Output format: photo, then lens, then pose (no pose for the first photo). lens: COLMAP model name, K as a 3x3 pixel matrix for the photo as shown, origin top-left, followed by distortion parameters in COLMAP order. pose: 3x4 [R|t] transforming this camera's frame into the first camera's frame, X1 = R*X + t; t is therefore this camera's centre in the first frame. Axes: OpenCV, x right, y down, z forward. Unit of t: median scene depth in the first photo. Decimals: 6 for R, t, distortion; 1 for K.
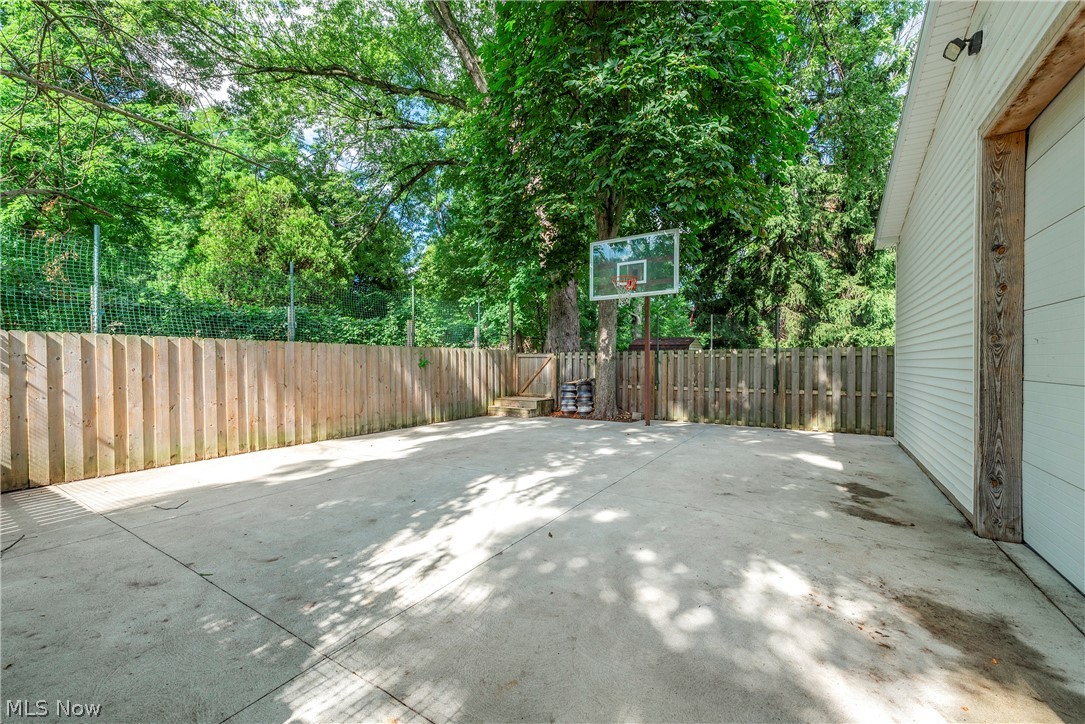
lens RADIAL K [[427.1, 0, 537.9], [0, 427.1, 363.1], [0, 0, 1]] dist [0.013828, 0.000098]
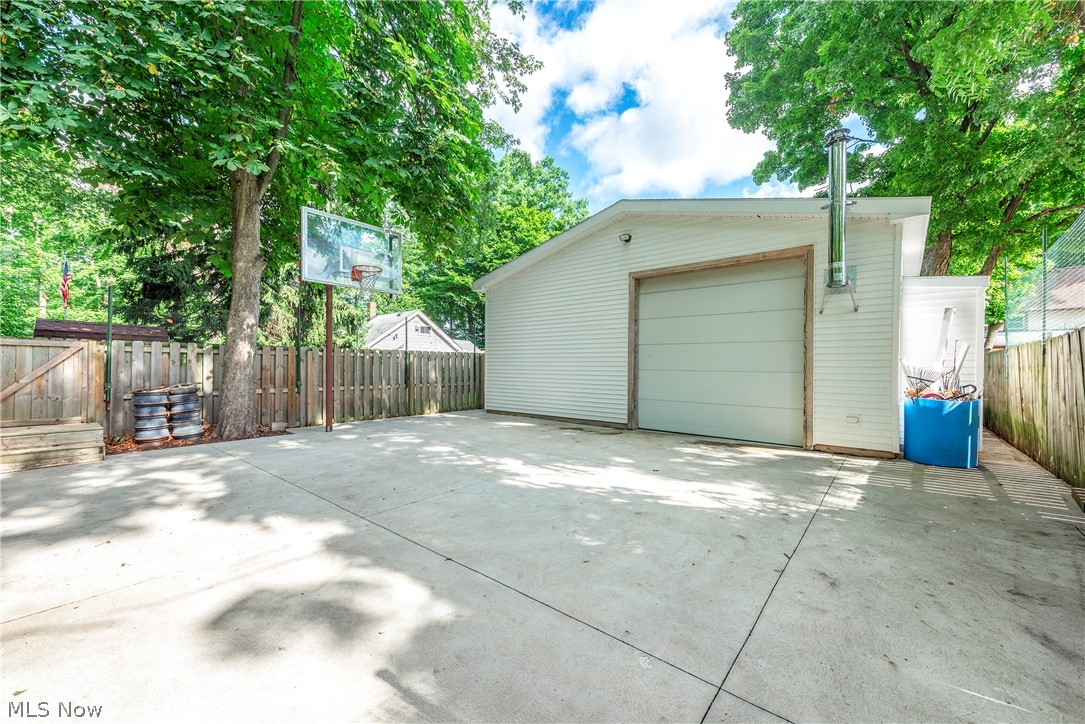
lens RADIAL K [[427.1, 0, 537.9], [0, 427.1, 363.1], [0, 0, 1]] dist [0.013828, 0.000098]
pose [[0.133569, 0.008197, 0.991006, -1.420754], [-0.008044, 0.999942, -0.007187, 0.013974], [-0.991007, -0.007012, 0.133627, 1.093506]]
